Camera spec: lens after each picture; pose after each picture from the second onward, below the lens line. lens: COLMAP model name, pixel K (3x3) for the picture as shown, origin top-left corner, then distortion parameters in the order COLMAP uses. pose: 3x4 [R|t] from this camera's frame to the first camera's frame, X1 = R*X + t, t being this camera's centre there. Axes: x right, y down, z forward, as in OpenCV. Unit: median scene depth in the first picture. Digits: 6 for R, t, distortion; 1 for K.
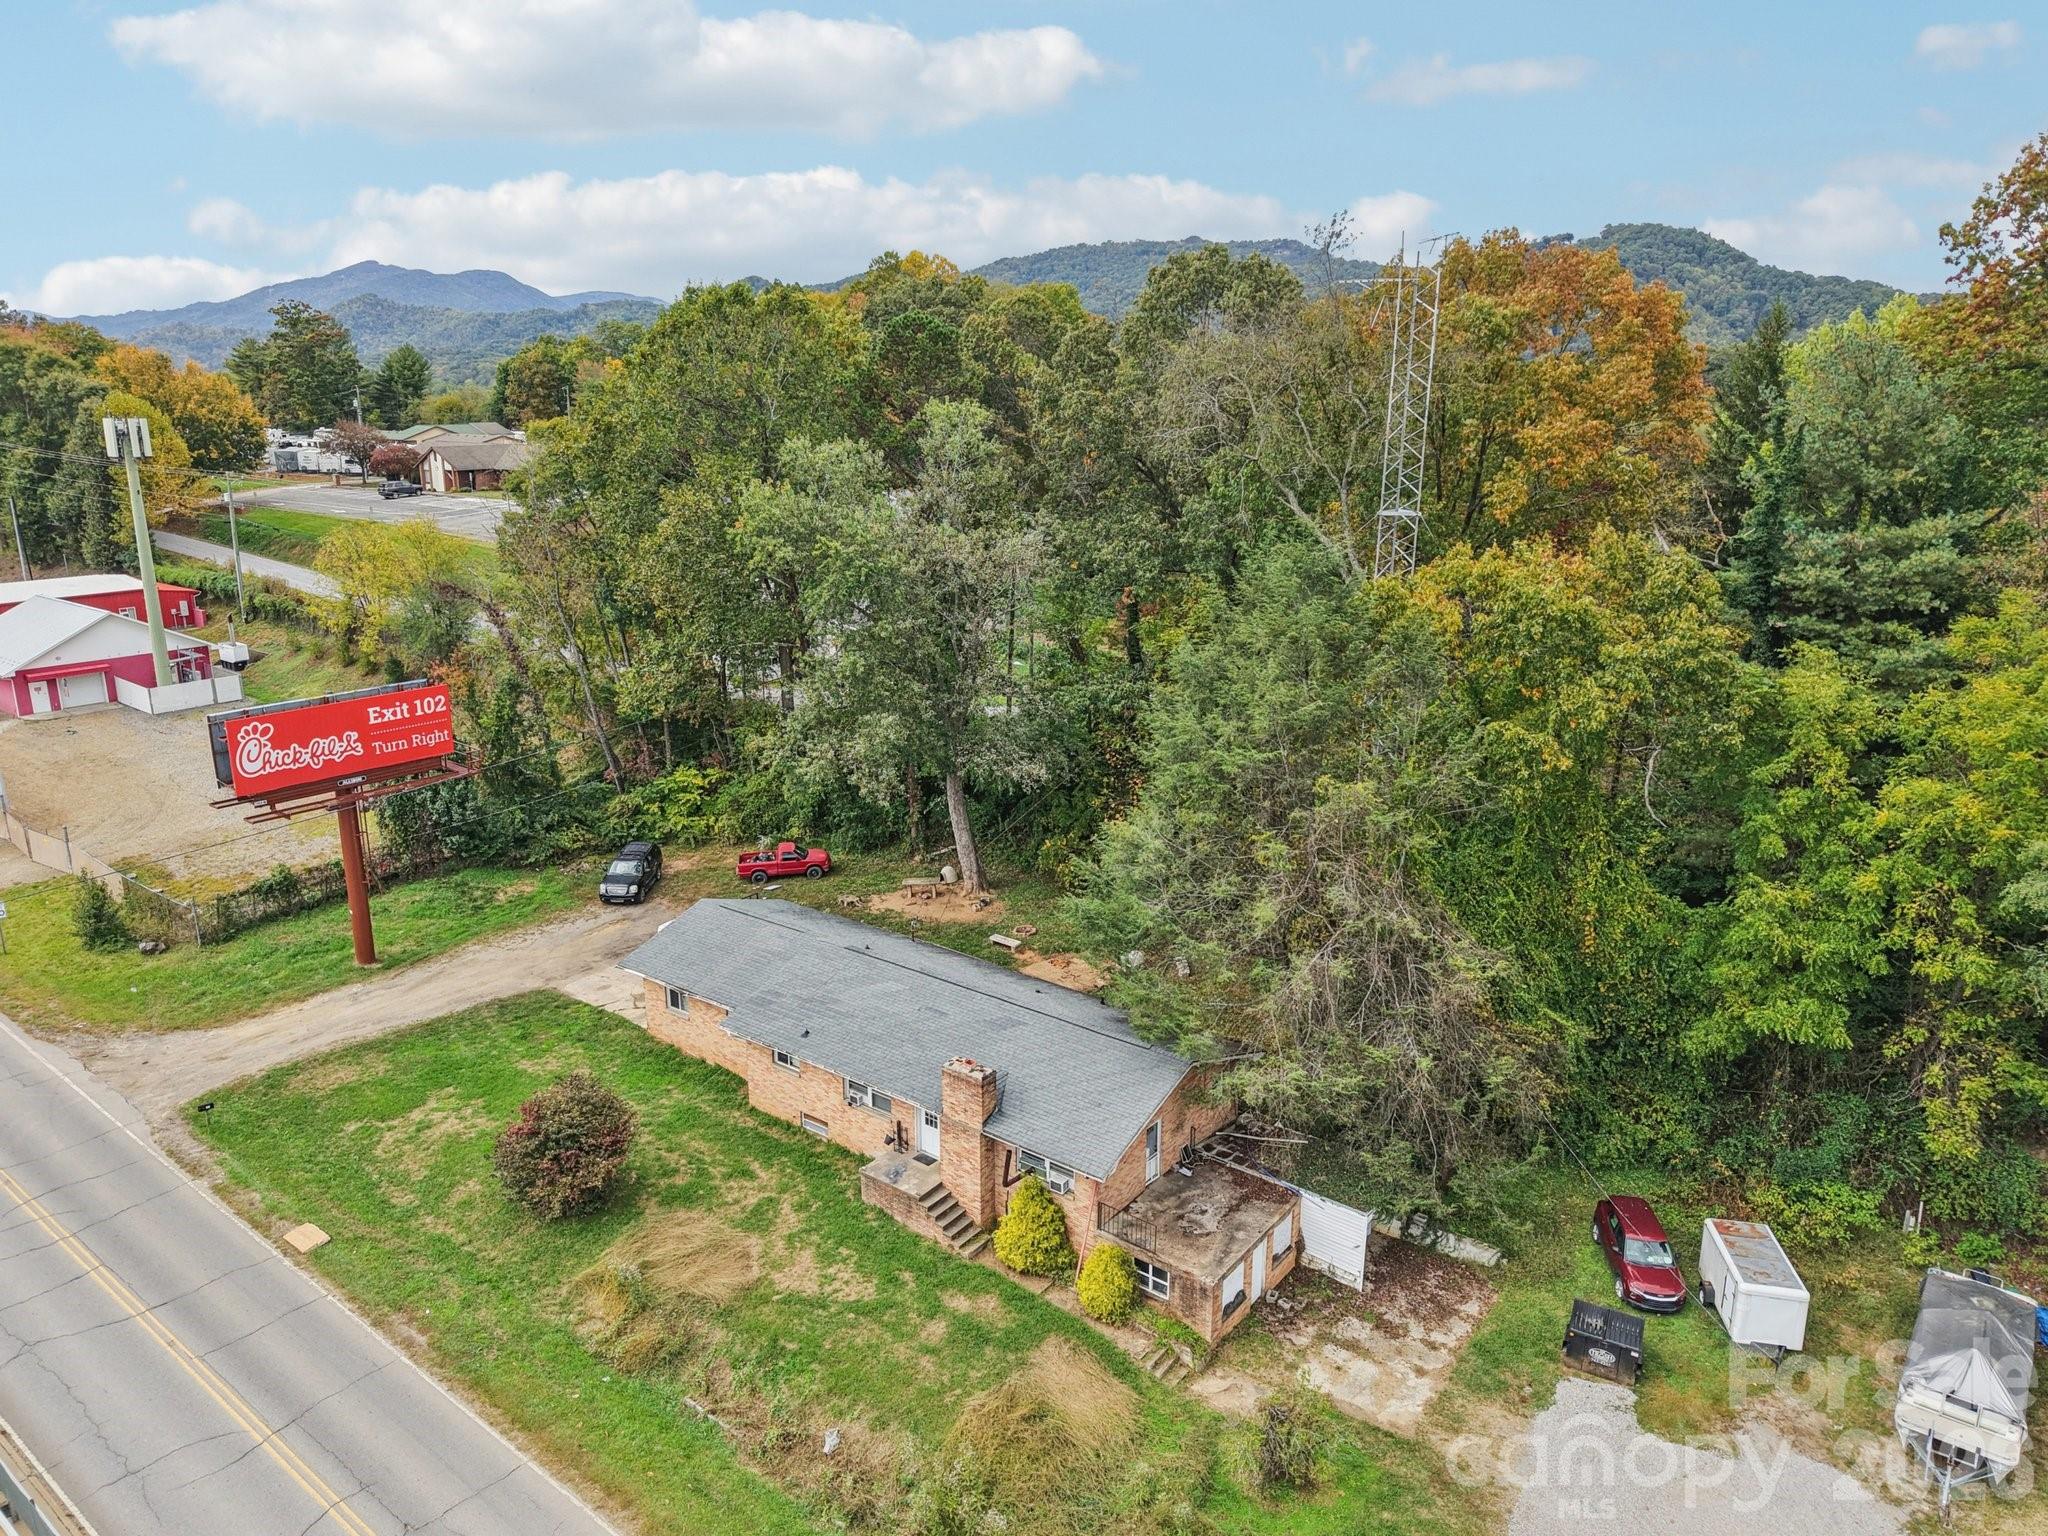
lens RADIAL K [[1400.3, 0, 1013.4], [0, 1400.3, 761.7], [0, 0, 1]] dist [0.041159, -0.032848]
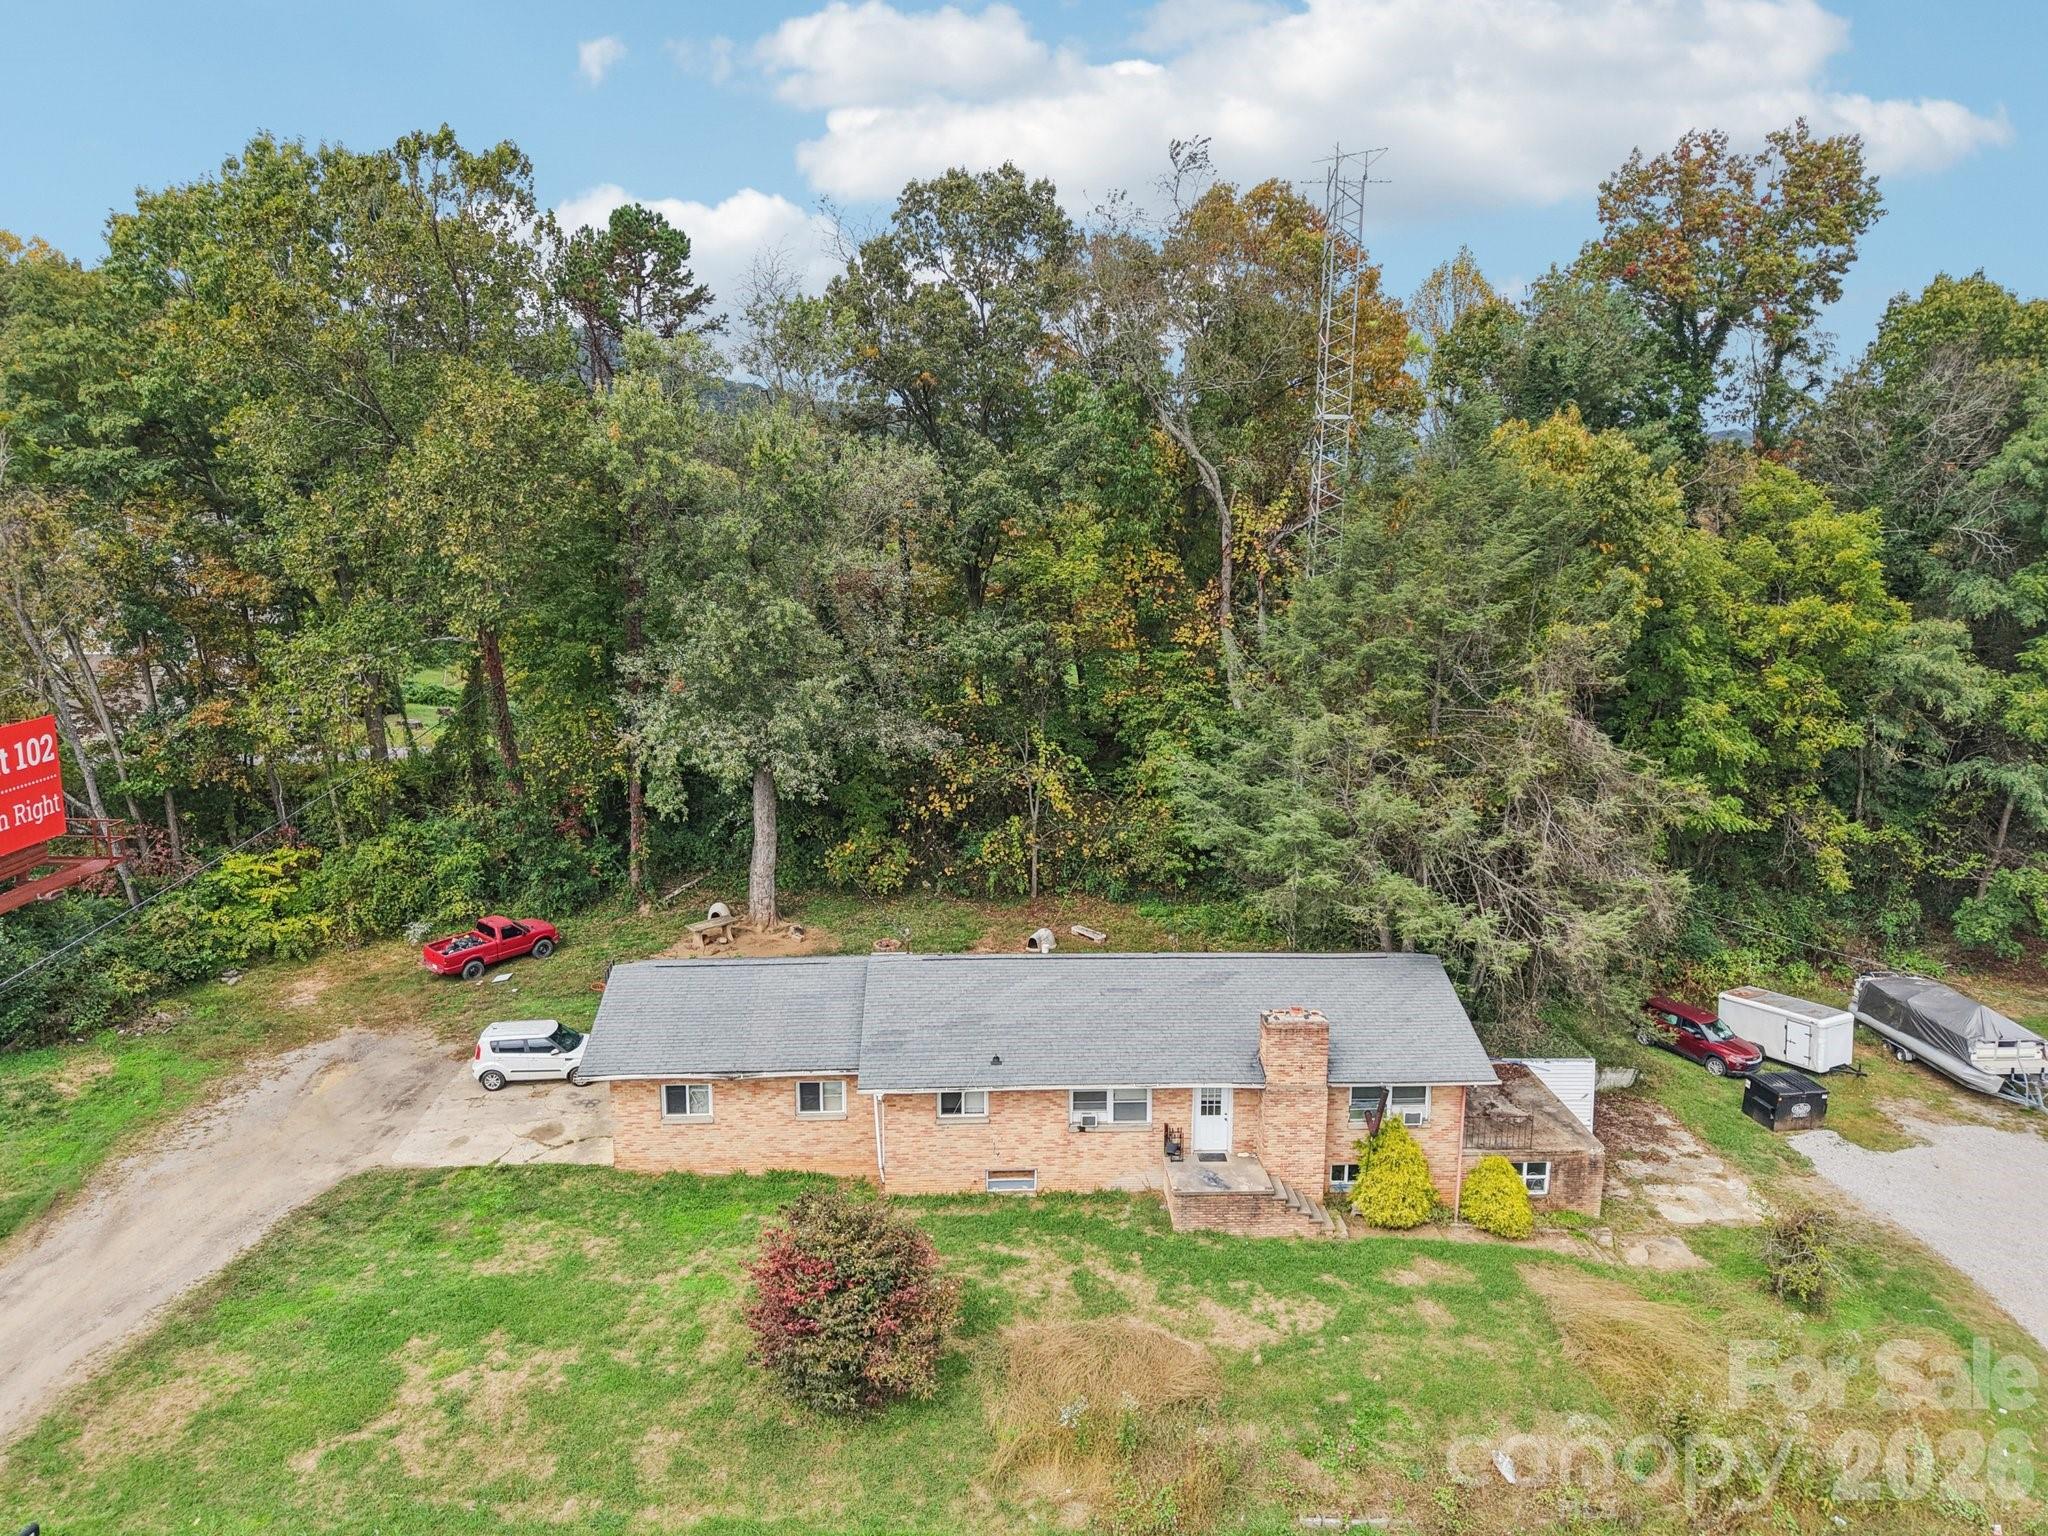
lens RADIAL K [[1410.8, 0, 1022.5], [0, 1410.8, 728.5], [0, 0, 1]] dist [0.004917, 0.001820]
pose [[0.766556, -0.108546, 0.632937, -0.523254], [0.163441, 0.986132, -0.028828, 0.037061], [-0.621030, 0.125546, 0.773666, 0.336360]]
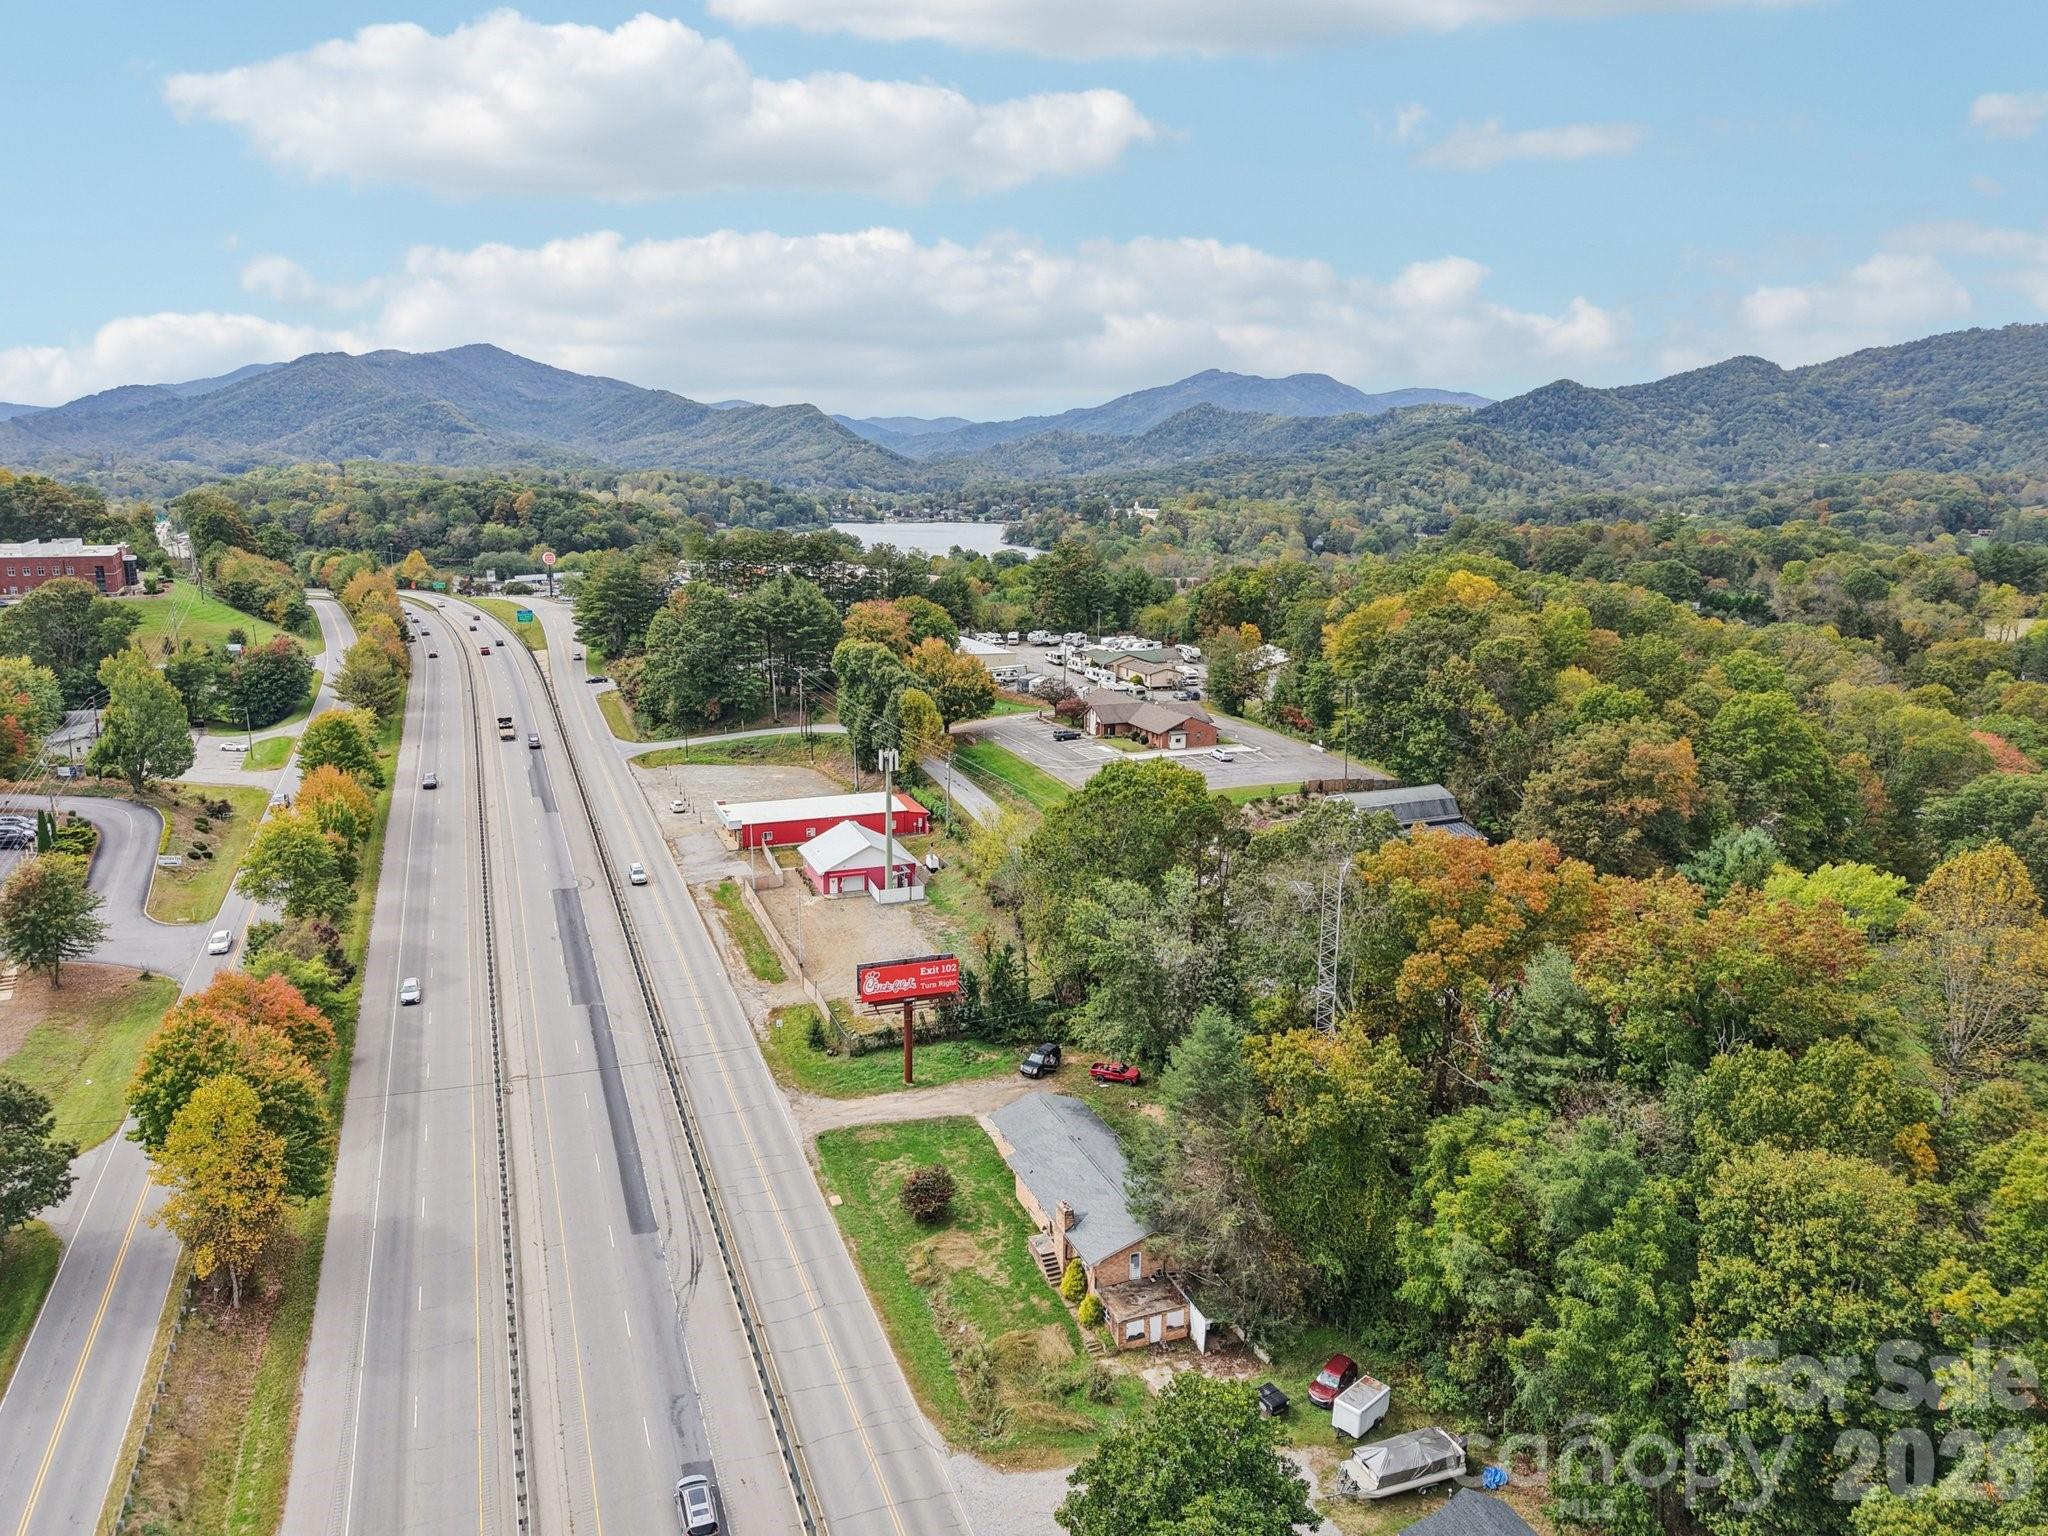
lens RADIAL K [[1382.8, 0, 1024.0], [0, 1382.8, 768.0], [0, 0, 1]] dist [0.064955, -0.066628]
pose [[0.858808, 0.115088, -0.499204, 0.772300], [-0.142036, 0.989729, -0.016176, -0.359283], [0.492215, 0.084797, 0.866334, -0.871953]]
